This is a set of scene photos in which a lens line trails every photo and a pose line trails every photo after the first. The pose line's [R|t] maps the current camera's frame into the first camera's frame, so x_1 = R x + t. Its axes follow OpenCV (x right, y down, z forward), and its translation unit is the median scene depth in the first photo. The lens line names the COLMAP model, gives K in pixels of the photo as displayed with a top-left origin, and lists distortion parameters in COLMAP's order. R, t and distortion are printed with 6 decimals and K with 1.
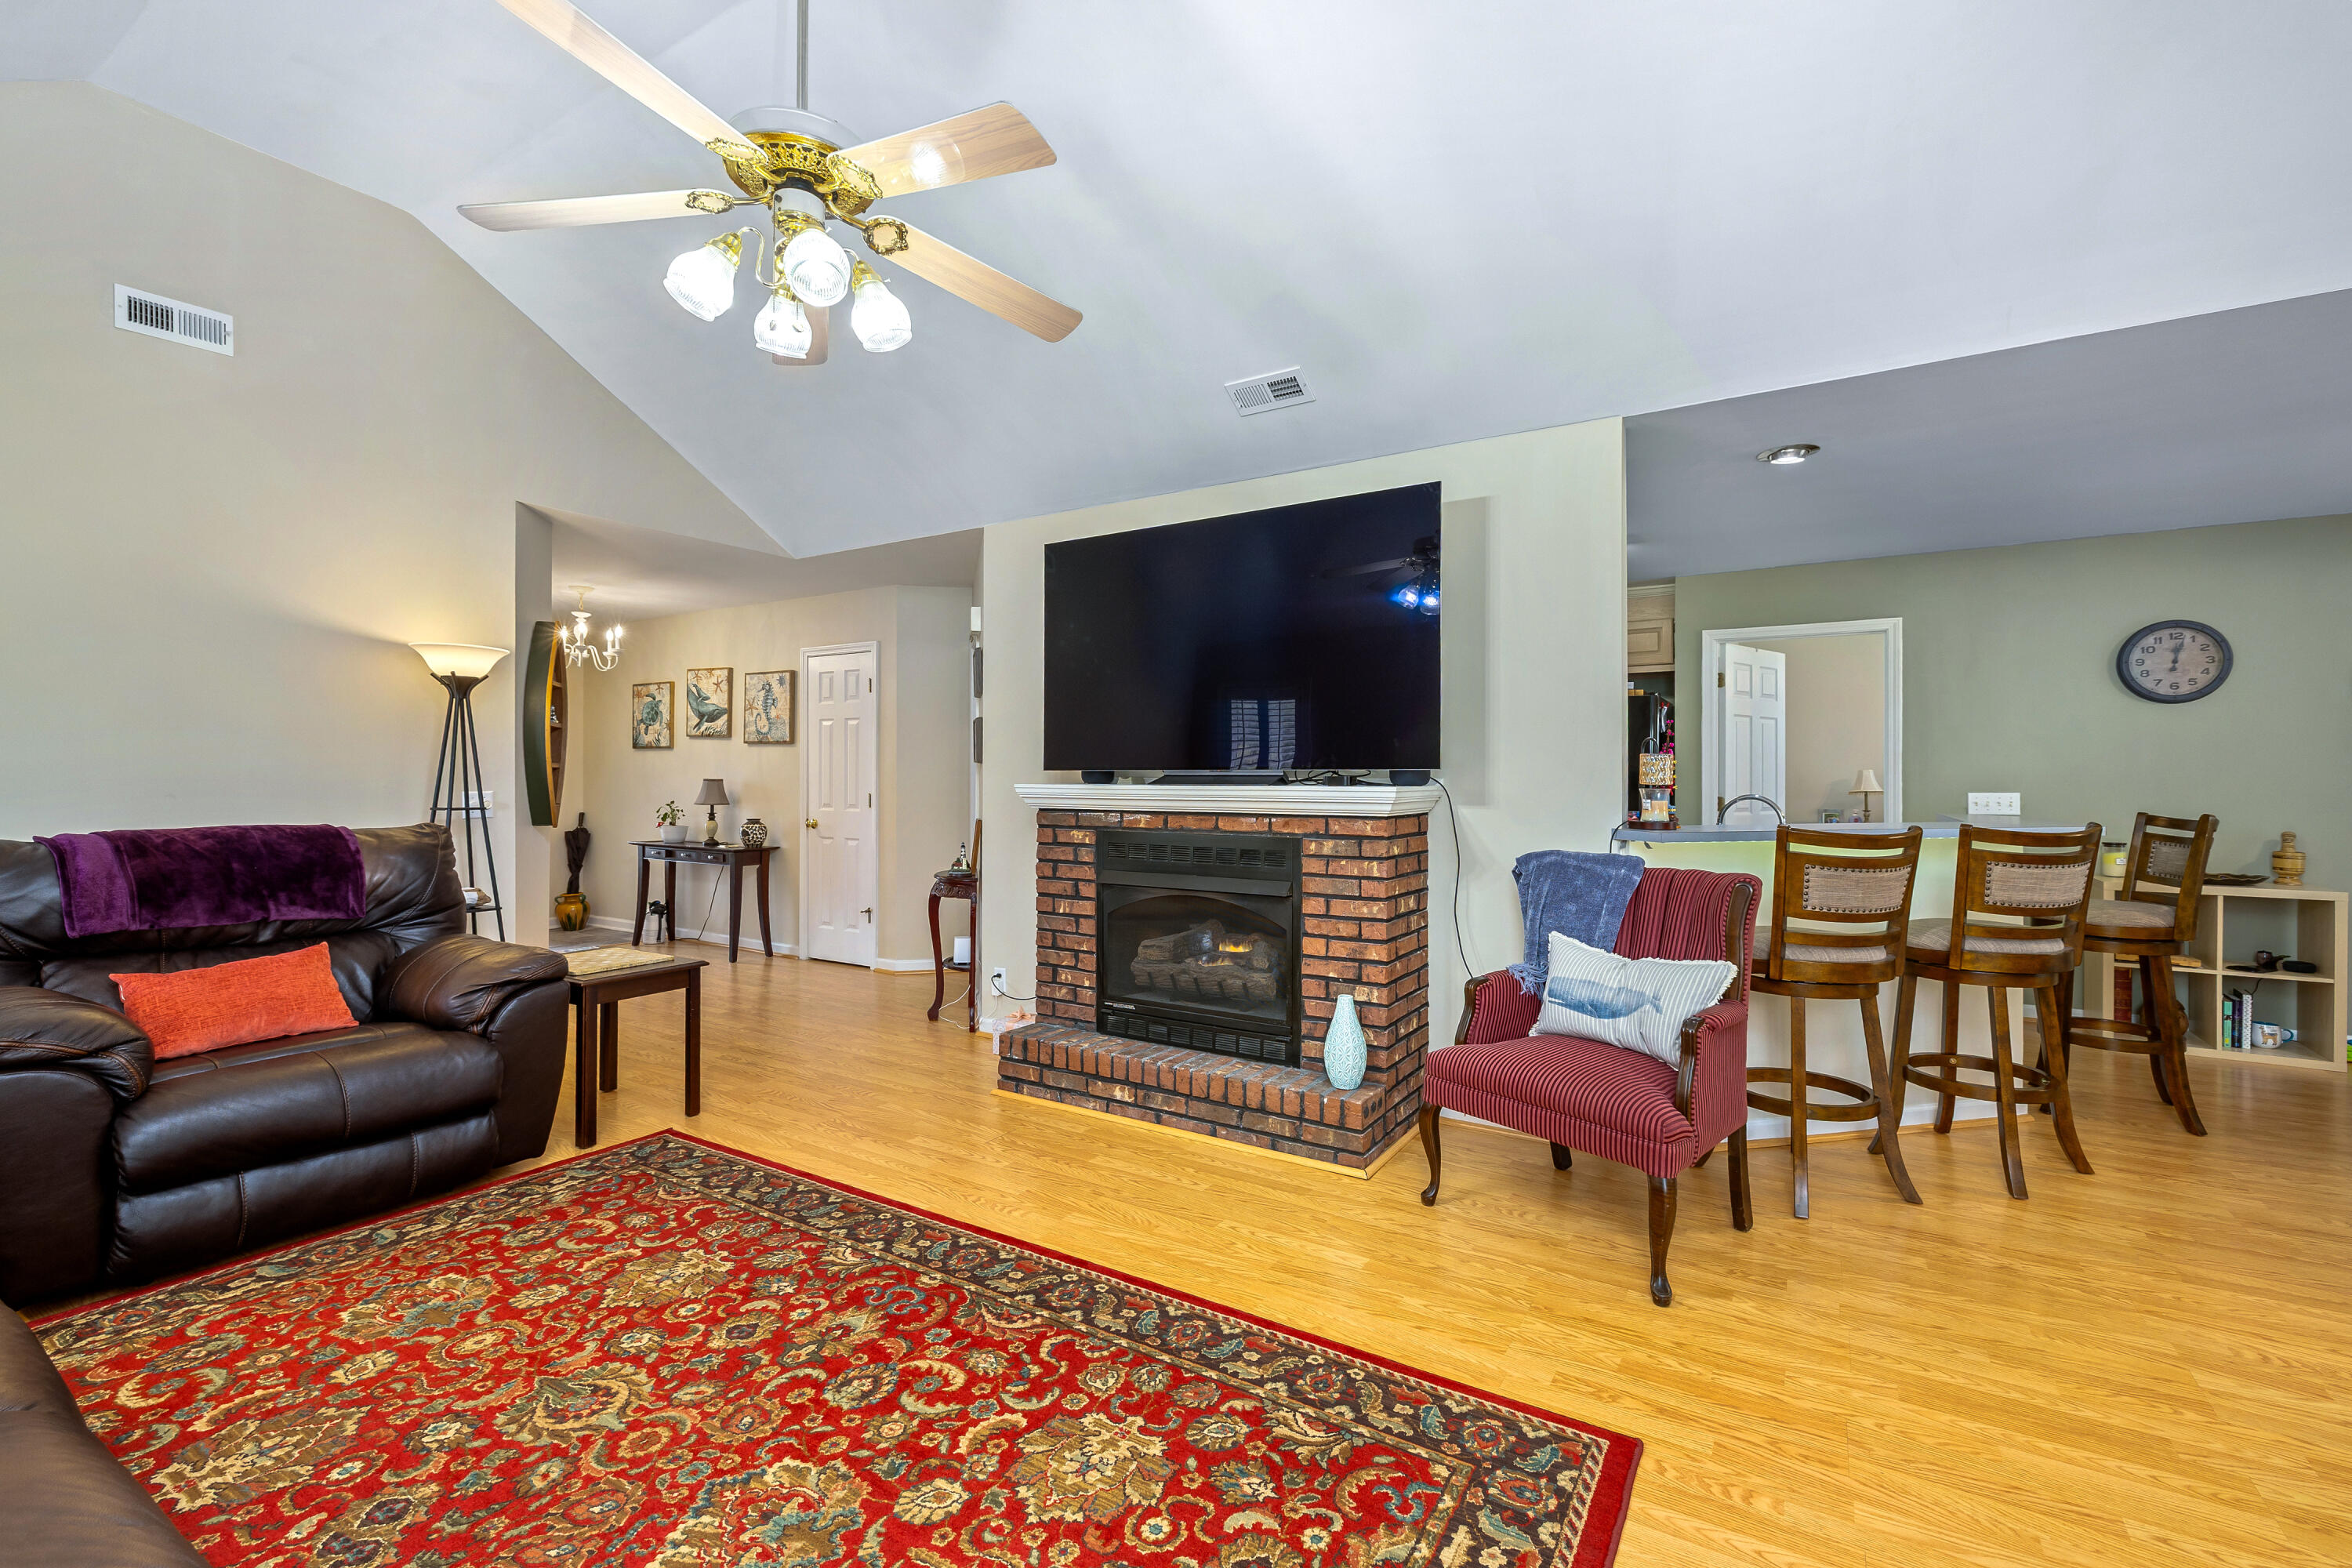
lens RADIAL K [[1000.6, 0, 1211.7], [0, 1000.6, 774.2], [0, 0, 1]] dist [0.000540, -0.000449]
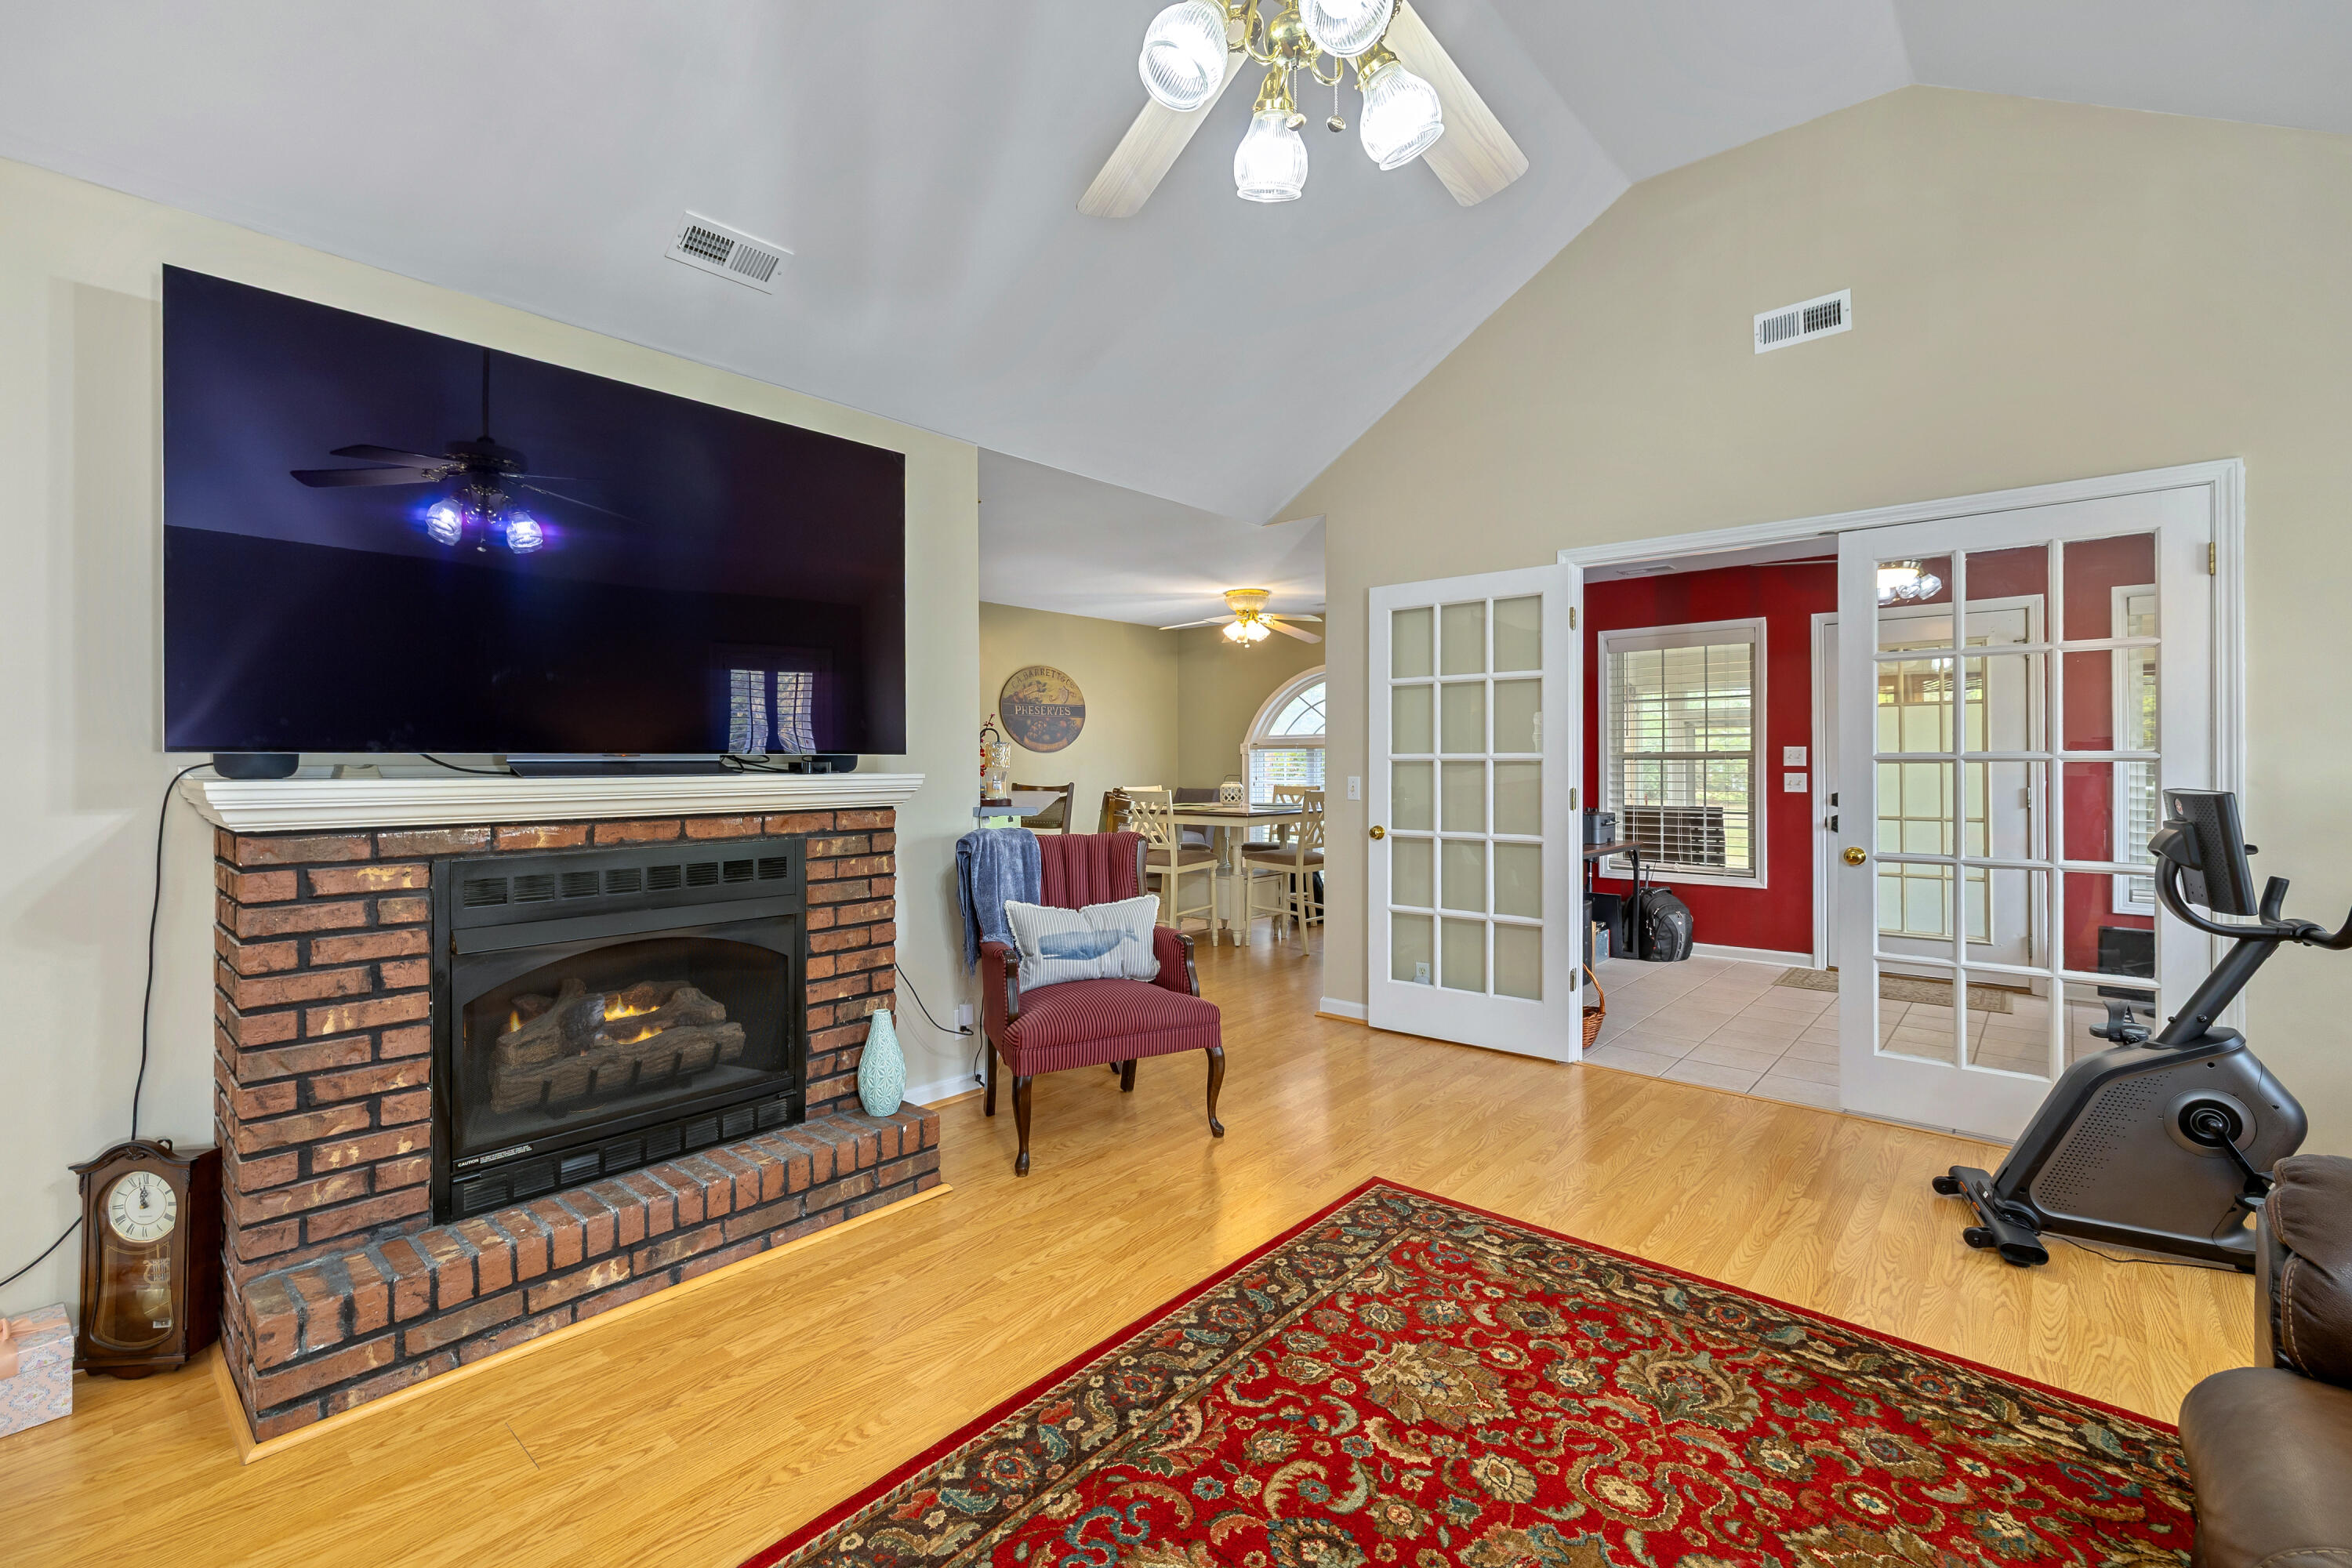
lens RADIAL K [[1016.5, 0, 1143.6], [0, 1016.5, 755.1], [0, 0, 1]] dist [0.001613, 0.000203]
pose [[0.186819, 0.001861, 0.982393, -0.698503], [-0.001796, 0.999997, -0.001553, -0.003606], [-0.982393, -0.001474, 0.186822, 0.596604]]
